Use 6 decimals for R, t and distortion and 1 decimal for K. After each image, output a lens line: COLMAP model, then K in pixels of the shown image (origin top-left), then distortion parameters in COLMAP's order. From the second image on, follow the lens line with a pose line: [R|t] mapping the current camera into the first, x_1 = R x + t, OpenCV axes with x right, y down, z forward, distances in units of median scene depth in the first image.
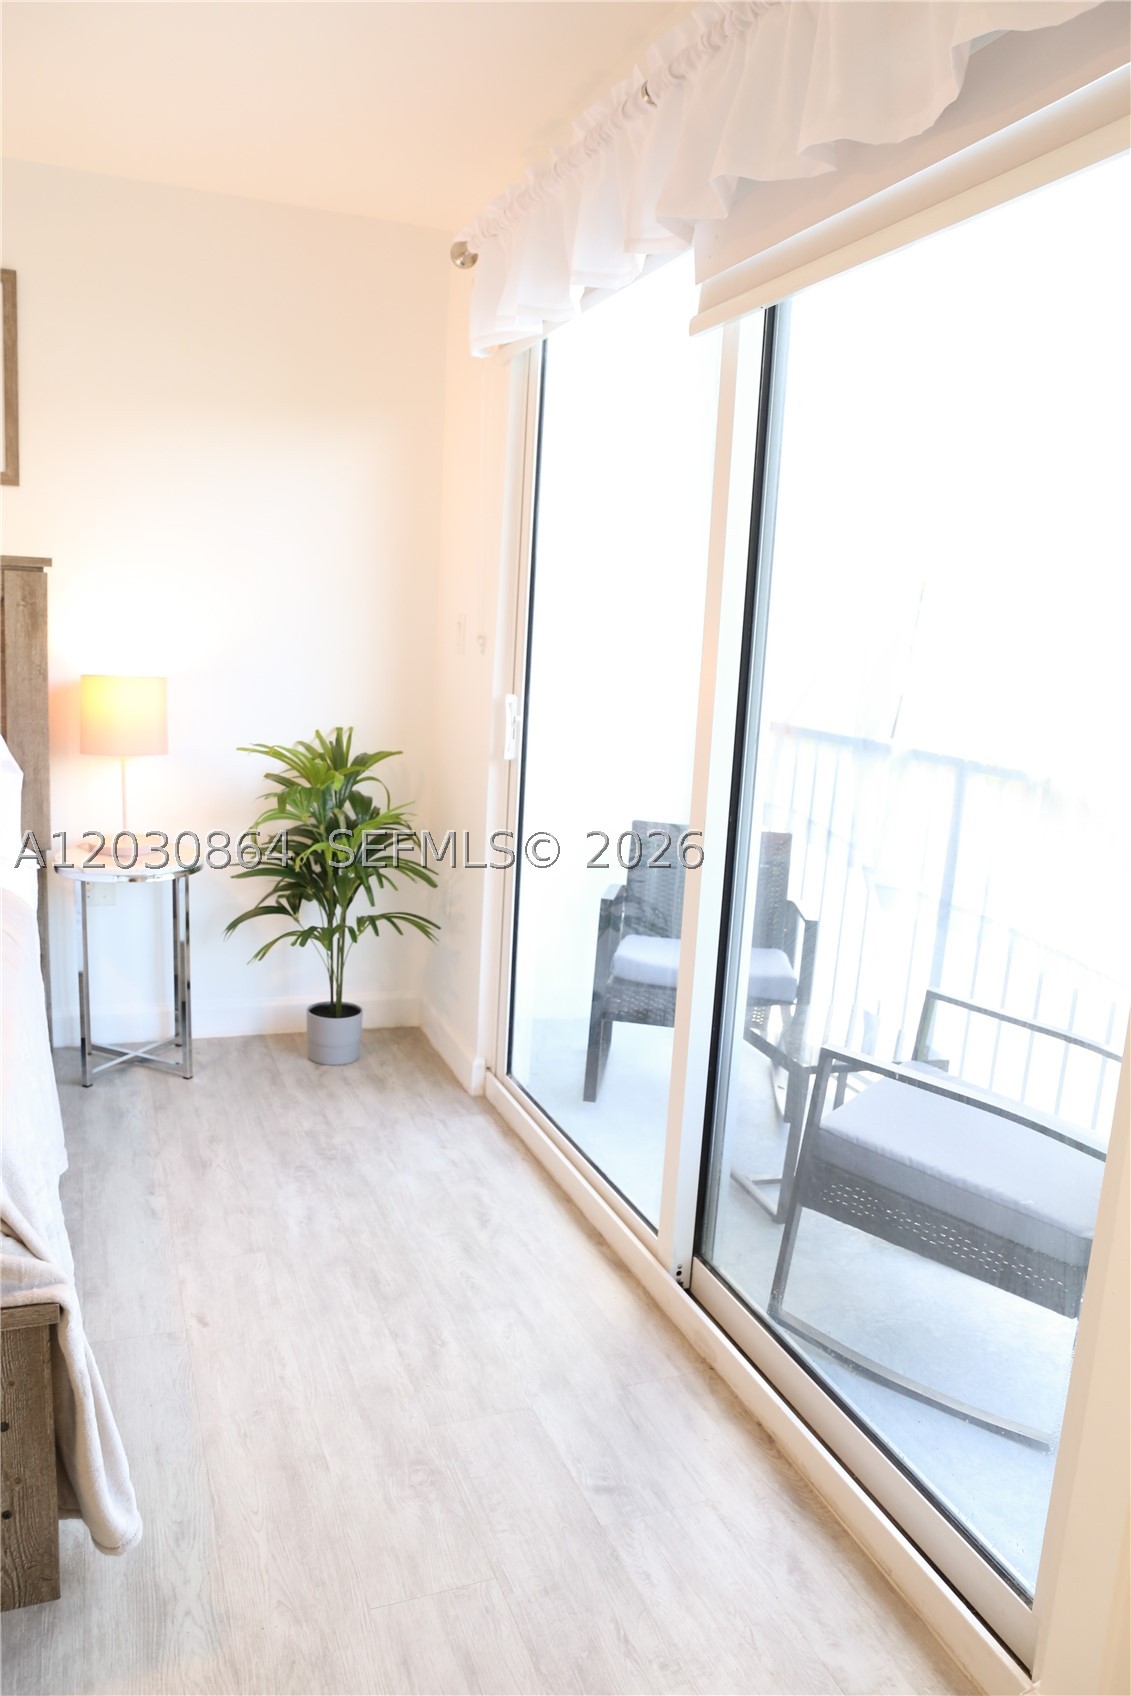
lens RADIAL K [[1239.2, 0, 562.3], [0, 1239.2, 855.4], [0, 0, 1]] dist [-0.116802, 0.081071]
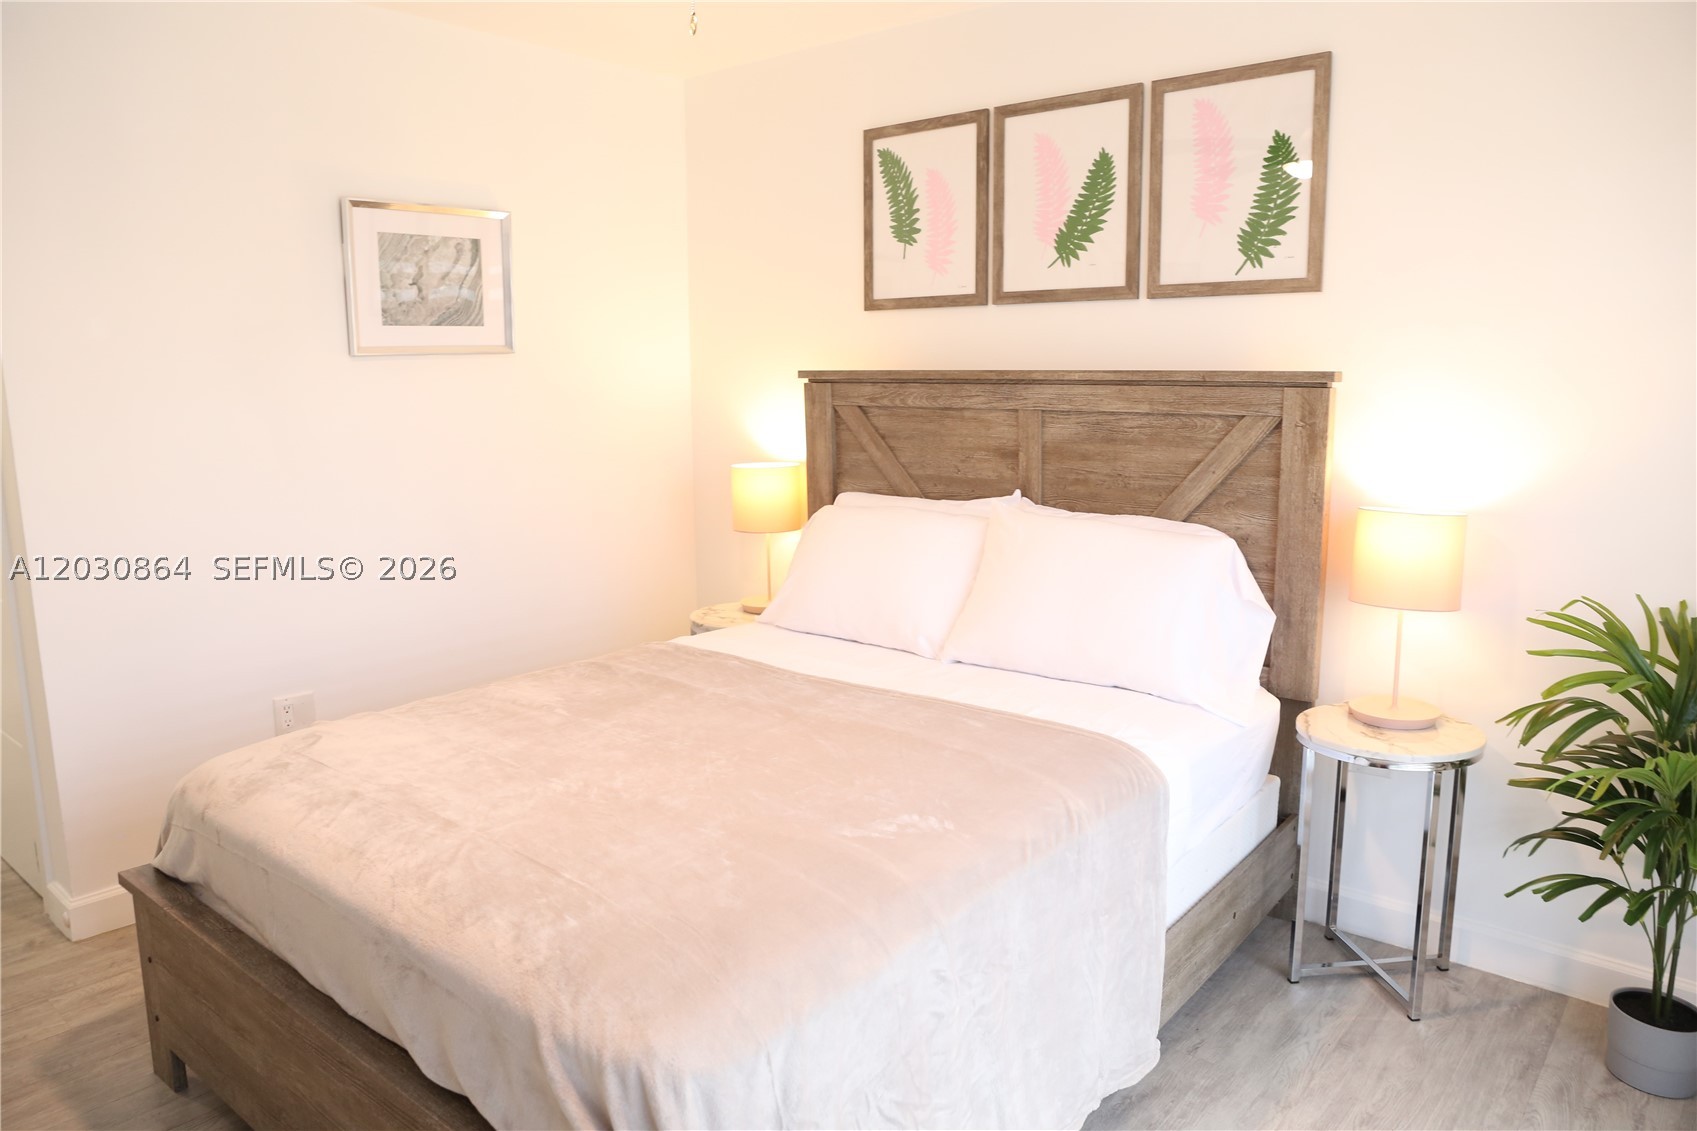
lens RADIAL K [[1145.2, 0, 847.4], [0, 1145.2, 568.8], [0, 0, 1]] dist [-0.115127, 0.087759]
pose [[0.468422, 0.087997, -0.879112, 0.131789], [-0.129441, 0.991126, 0.030239, -0.084045], [0.873971, 0.099629, 0.475655, 0.323818]]
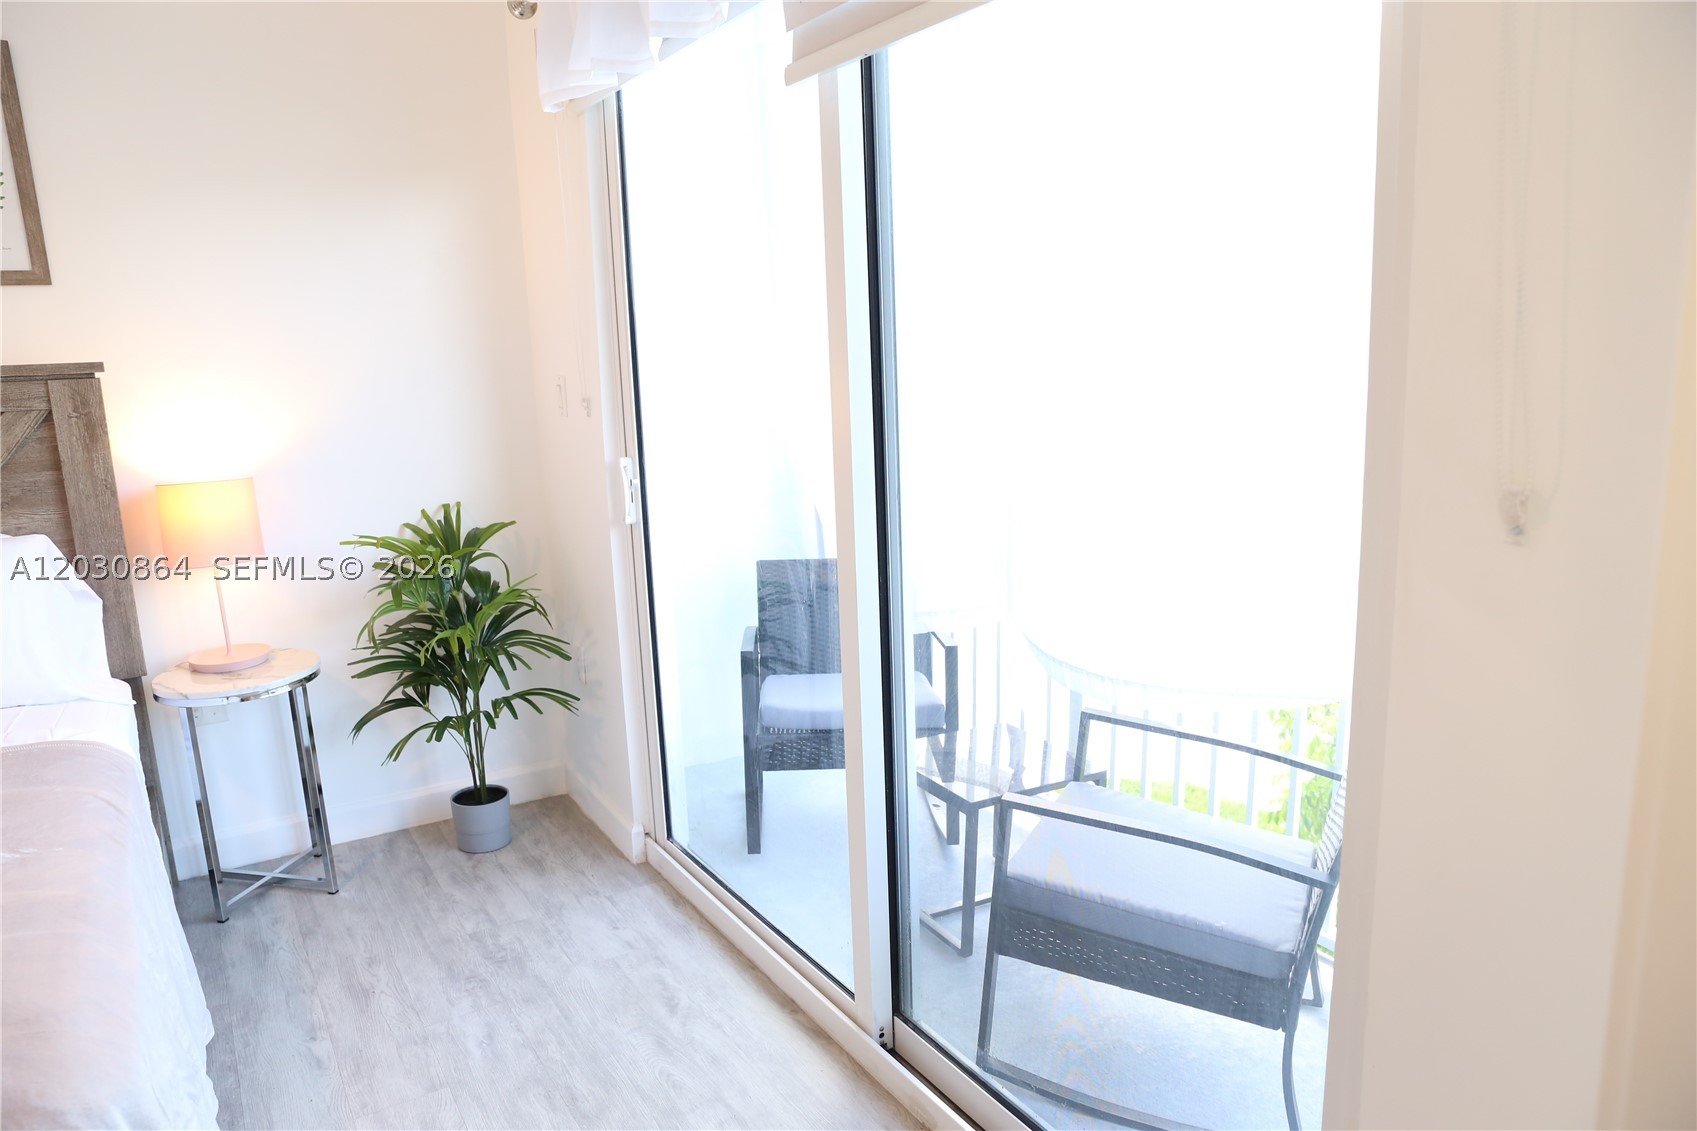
lens RADIAL K [[1170.7, 0, 849.2], [0, 1170.7, 569.4], [0, 0, 1]] dist [-0.111449, 0.085622]
pose [[0.979884, -0.123199, 0.157002, -0.022555], [0.120164, 0.992339, 0.028715, -0.046704], [-0.159337, -0.009272, 0.987181, 0.064420]]
